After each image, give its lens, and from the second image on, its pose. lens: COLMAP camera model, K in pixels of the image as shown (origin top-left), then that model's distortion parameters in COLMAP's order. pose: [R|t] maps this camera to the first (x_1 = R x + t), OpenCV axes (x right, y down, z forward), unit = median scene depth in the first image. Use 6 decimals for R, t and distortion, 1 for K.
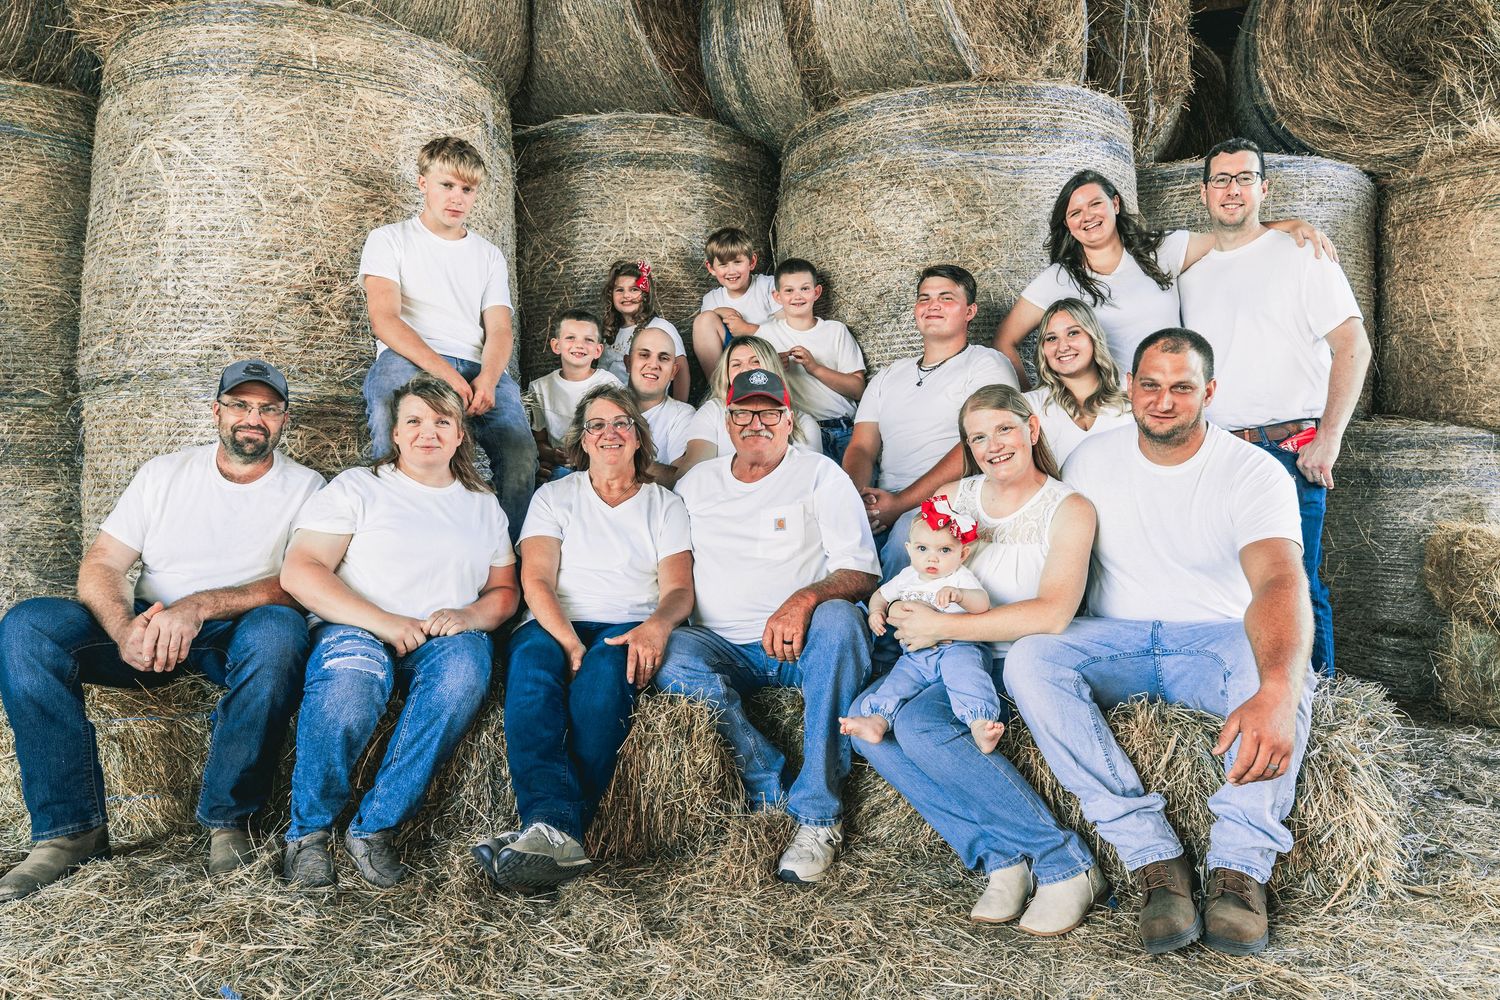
lens RADIAL K [[1033.4, 0, 751.4], [0, 1033.4, 496.3], [0, 0, 1]] dist [-0.010002, -0.001861]
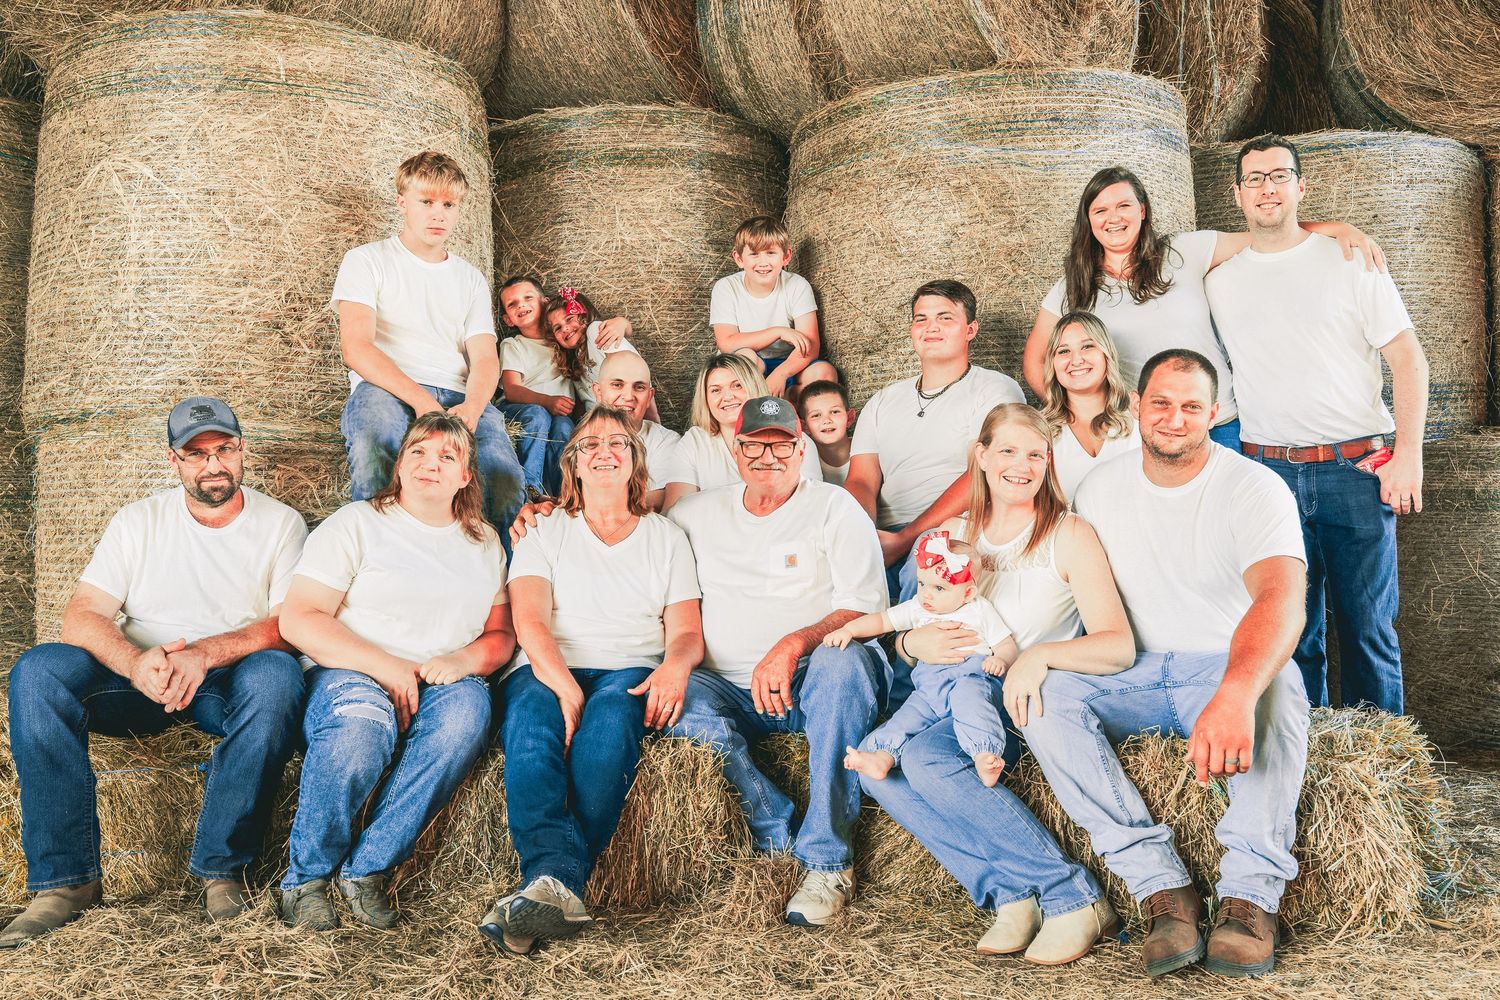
lens RADIAL K [[1342.8, 0, 748.6], [0, 1342.8, 502.6], [0, 0, 1]] dist [-0.008040, -0.002482]
pose [[0.999664, -0.016639, -0.019900, 0.016023], [0.016154, 0.999575, -0.024287, 0.002420], [0.020296, 0.023957, 0.999507, -0.198950]]
